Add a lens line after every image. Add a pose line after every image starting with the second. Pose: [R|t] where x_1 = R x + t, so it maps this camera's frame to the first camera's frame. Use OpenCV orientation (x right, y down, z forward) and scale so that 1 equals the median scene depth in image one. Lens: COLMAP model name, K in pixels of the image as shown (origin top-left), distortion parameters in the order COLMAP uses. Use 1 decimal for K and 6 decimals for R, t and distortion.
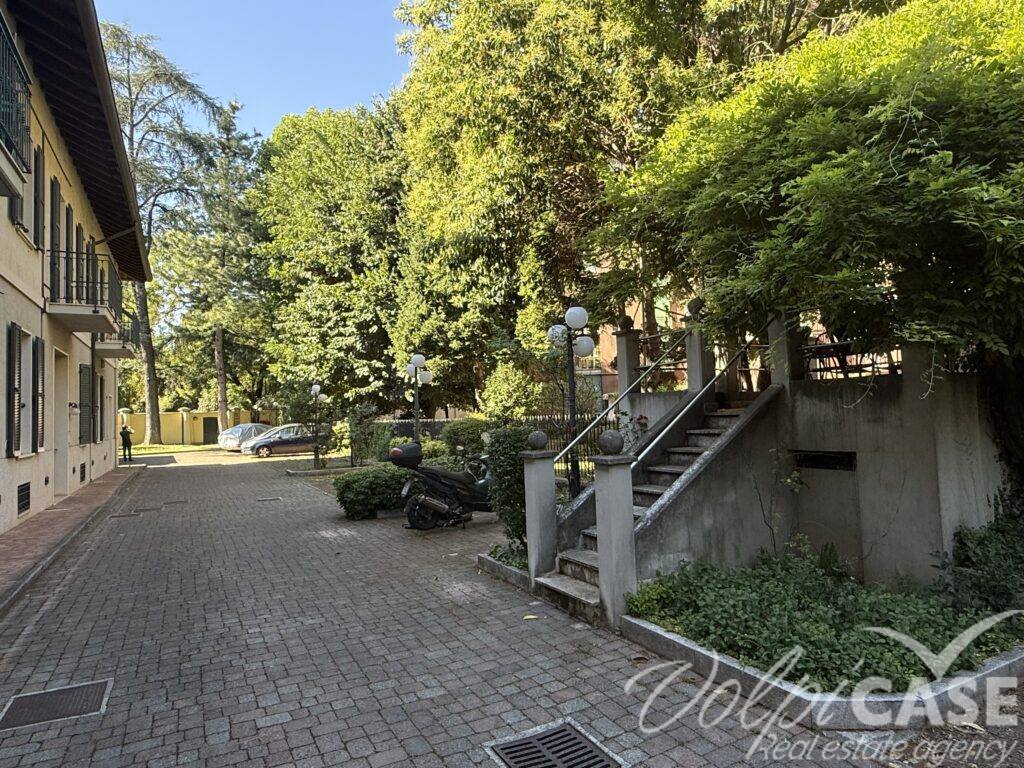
lens RADIAL K [[620.8, 0, 504.9], [0, 620.8, 383.0], [0, 0, 1]] dist [0.003790, 0.001442]
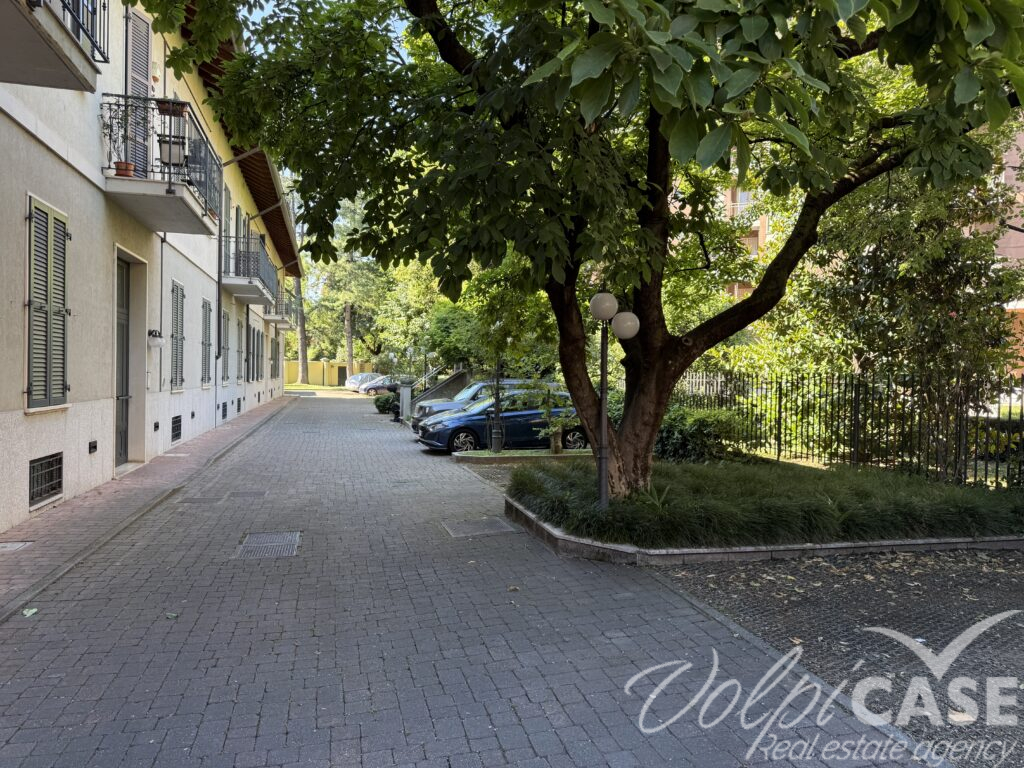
lens RADIAL K [[721.2, 0, 519.3], [0, 721.2, 384.1], [0, 0, 1]] dist [0.051742, -0.063233]
pose [[0.974156, 0.054406, -0.219227, 0.282946], [-0.039757, 0.996706, 0.070691, -0.037934], [0.222351, -0.060149, 0.973110, -0.509168]]
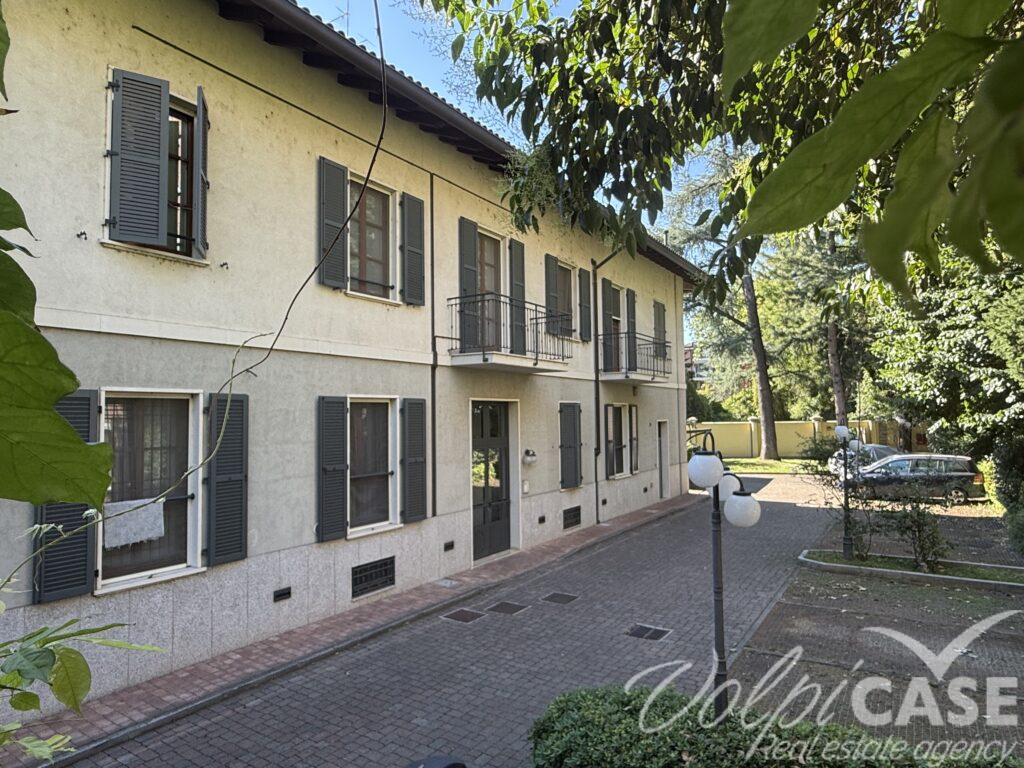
lens RADIAL K [[620.8, 0, 513.5], [0, 620.8, 386.3], [0, 0, 1]] dist [0.003790, 0.001442]
pose [[0.495149, -0.016291, -0.868655, 0.046497], [0.041996, 0.999104, 0.005200, -0.030621], [0.867792, -0.039055, 0.495390, 0.230865]]
